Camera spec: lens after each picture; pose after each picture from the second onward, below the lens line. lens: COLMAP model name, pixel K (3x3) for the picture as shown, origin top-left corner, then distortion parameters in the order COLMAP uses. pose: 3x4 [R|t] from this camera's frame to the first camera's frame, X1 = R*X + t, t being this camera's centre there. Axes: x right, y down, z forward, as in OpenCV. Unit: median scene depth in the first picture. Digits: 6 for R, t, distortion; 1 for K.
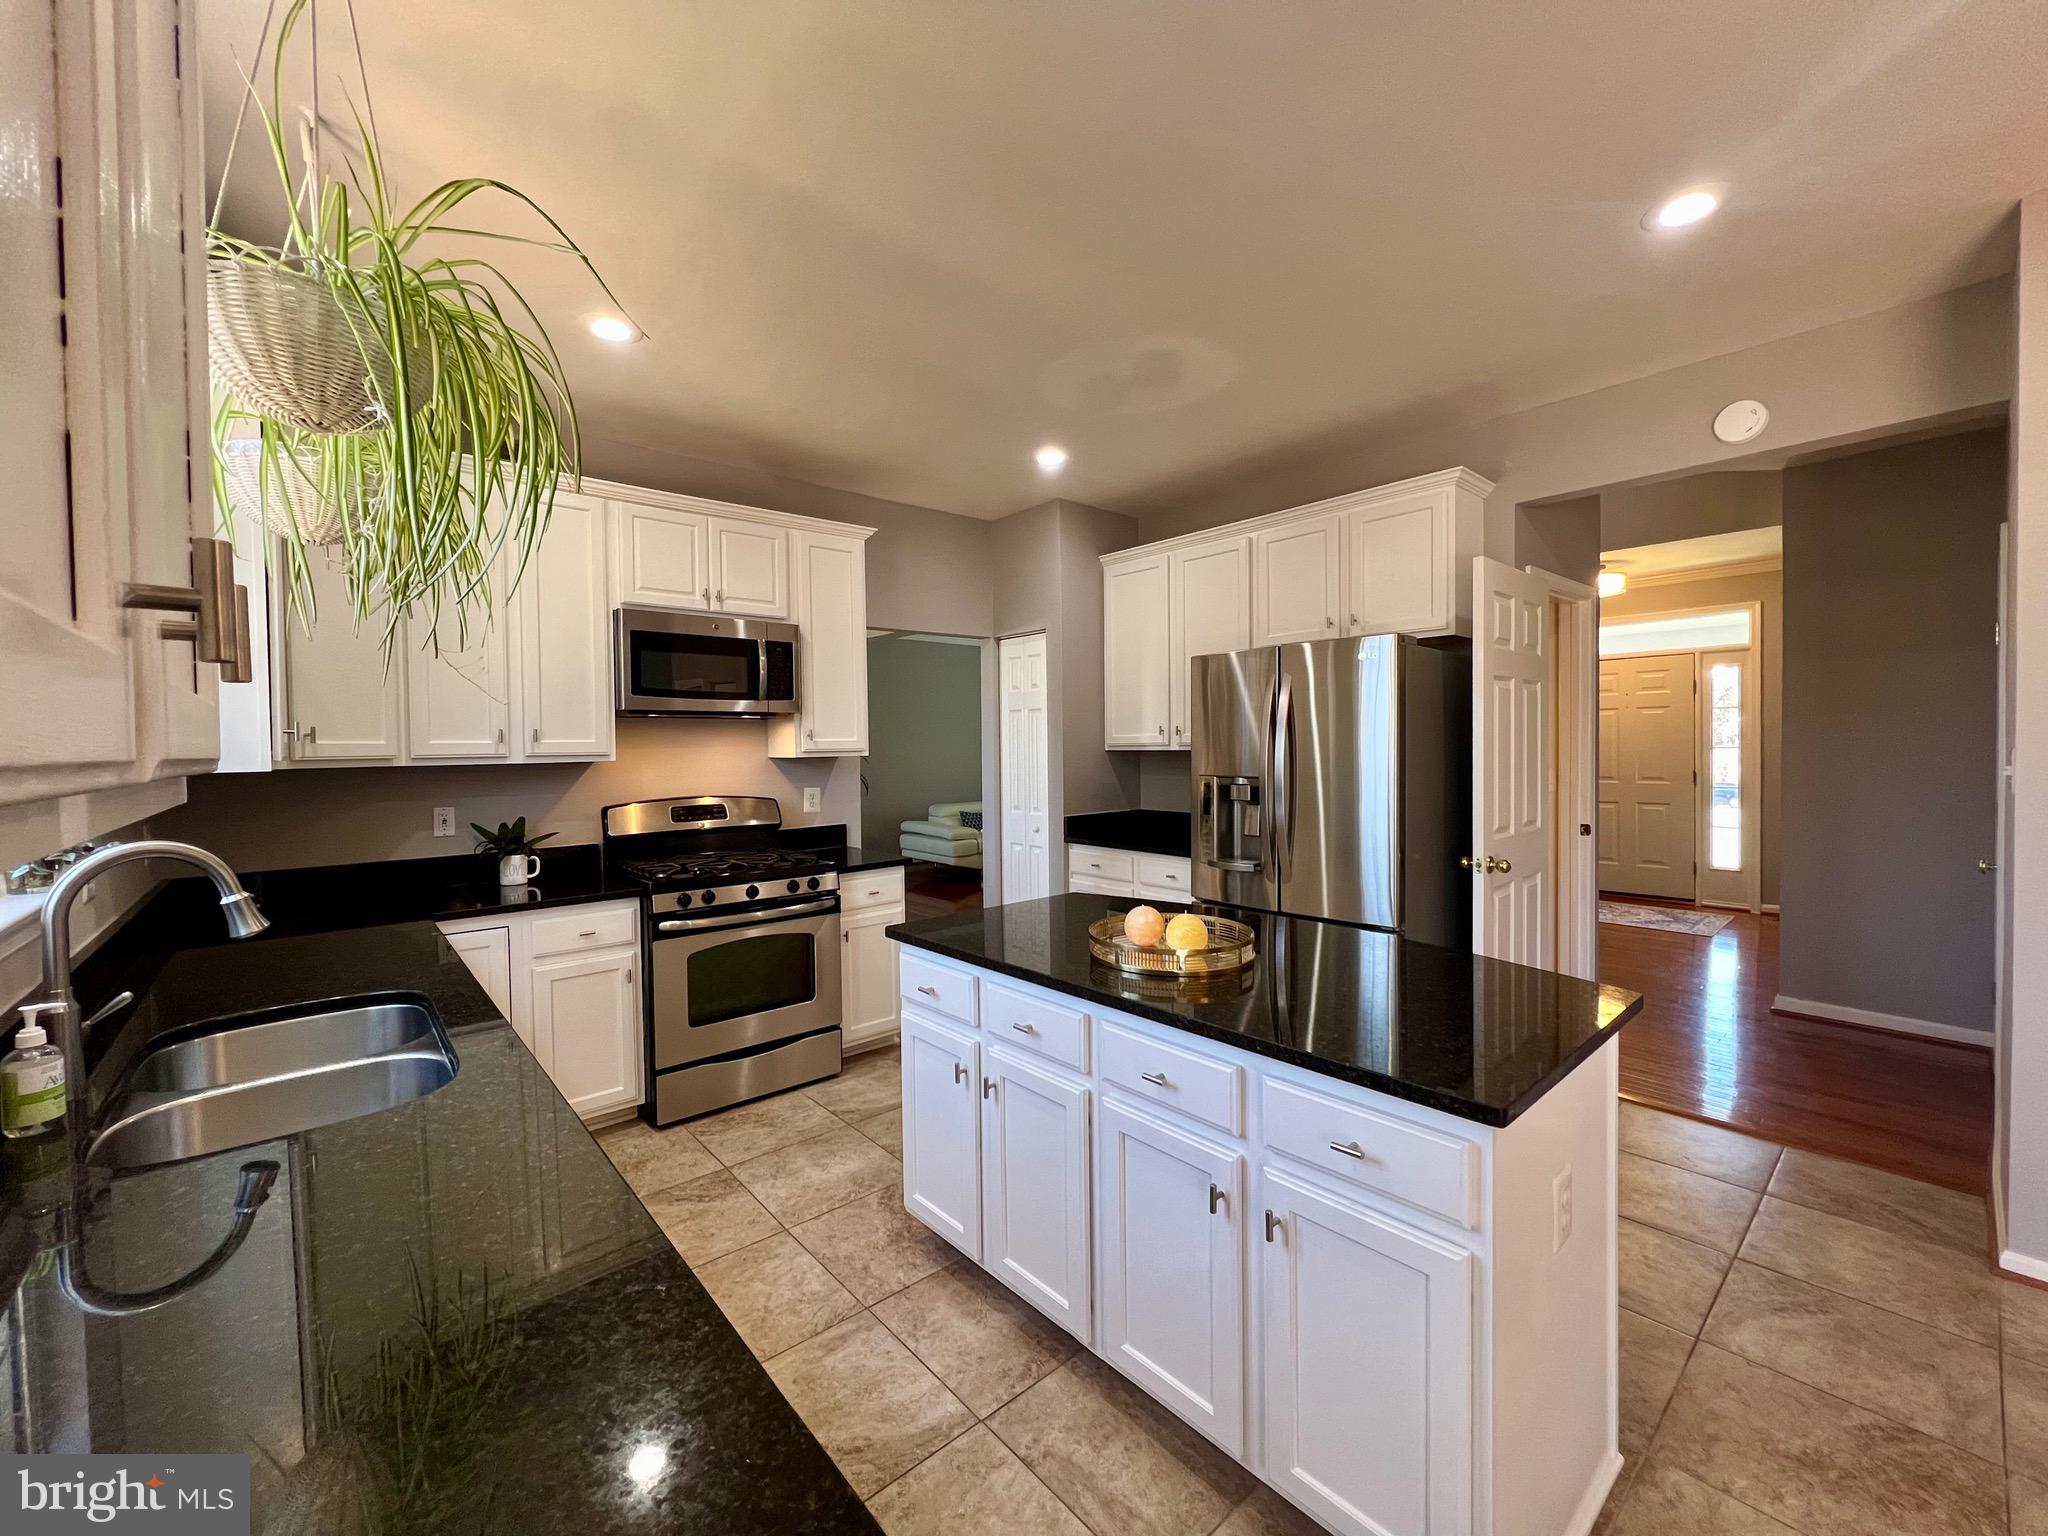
lens RADIAL K [[818.9, 0, 1012.1], [0, 818.9, 760.2], [0, 0, 1]] dist [0.001588, 0.001512]
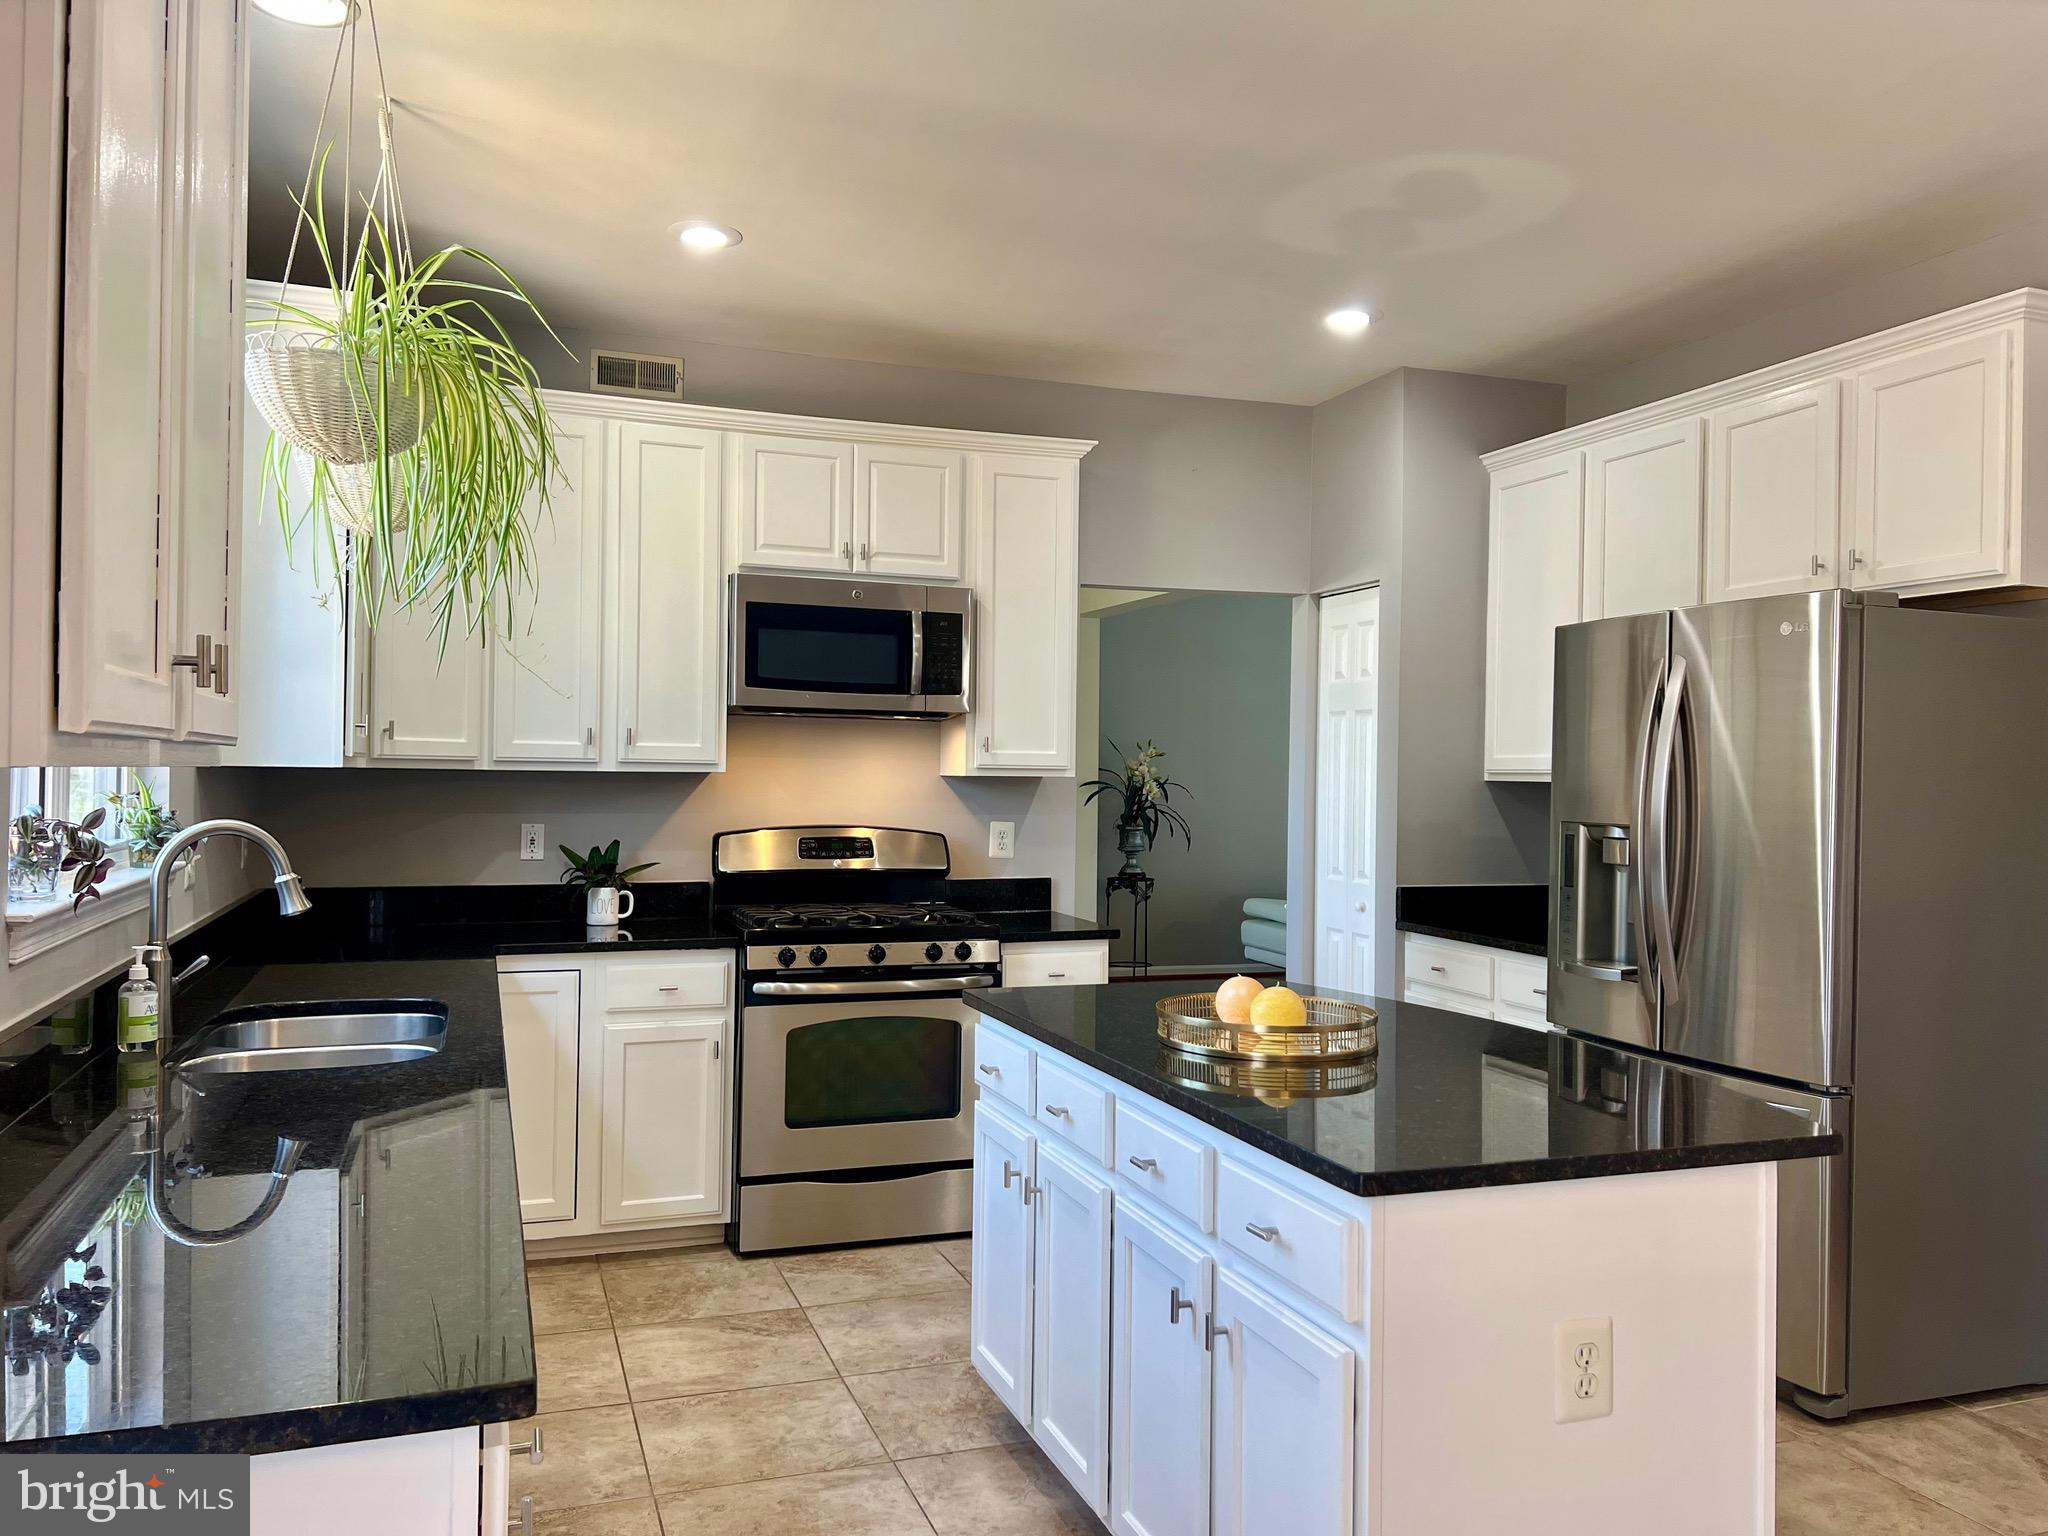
lens RADIAL K [[1526.7, 0, 1012.2], [0, 1526.7, 762.3], [0, 0, 1]] dist [0.078475, -0.035370]
pose [[0.931313, 0.023935, -0.363432, 0.298015], [-0.033180, 0.999265, -0.019215, 0.010527], [0.362705, 0.029953, 0.931423, -0.243769]]
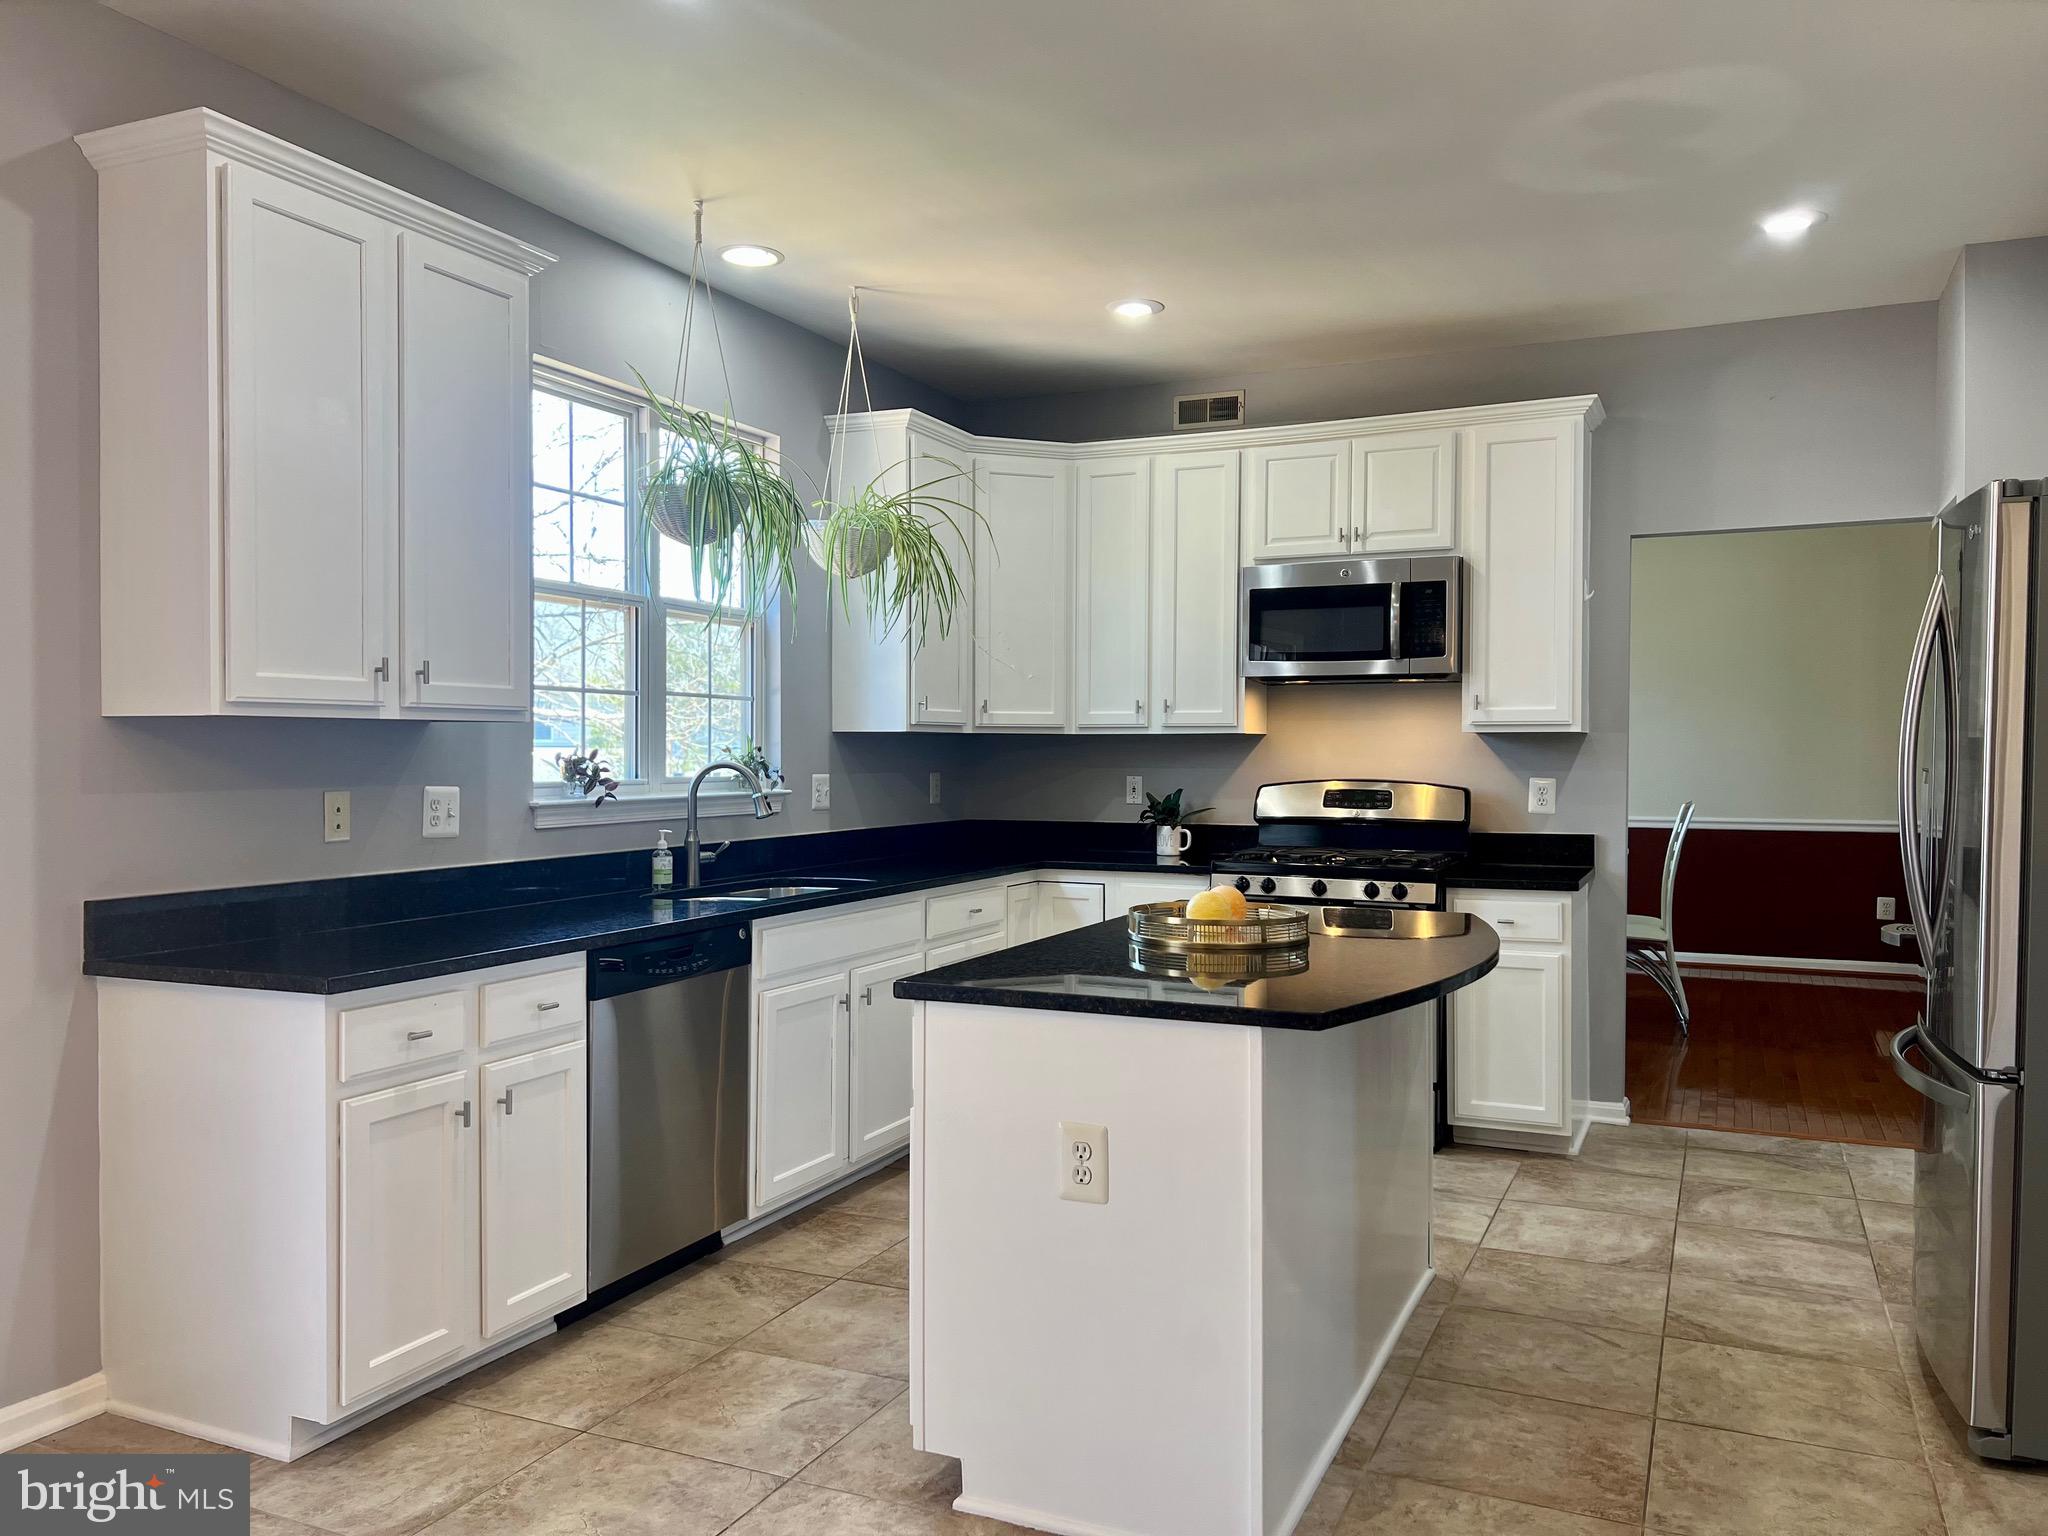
lens RADIAL K [[1526.7, 0, 1021.3], [0, 1526.7, 770.2], [0, 0, 1]] dist [0.078475, -0.035370]
pose [[0.407449, 0.028534, -0.912782, 1.024374], [-0.022630, 0.999520, 0.021145, 0.012398], [0.912948, 0.012041, 0.407899, 0.076468]]
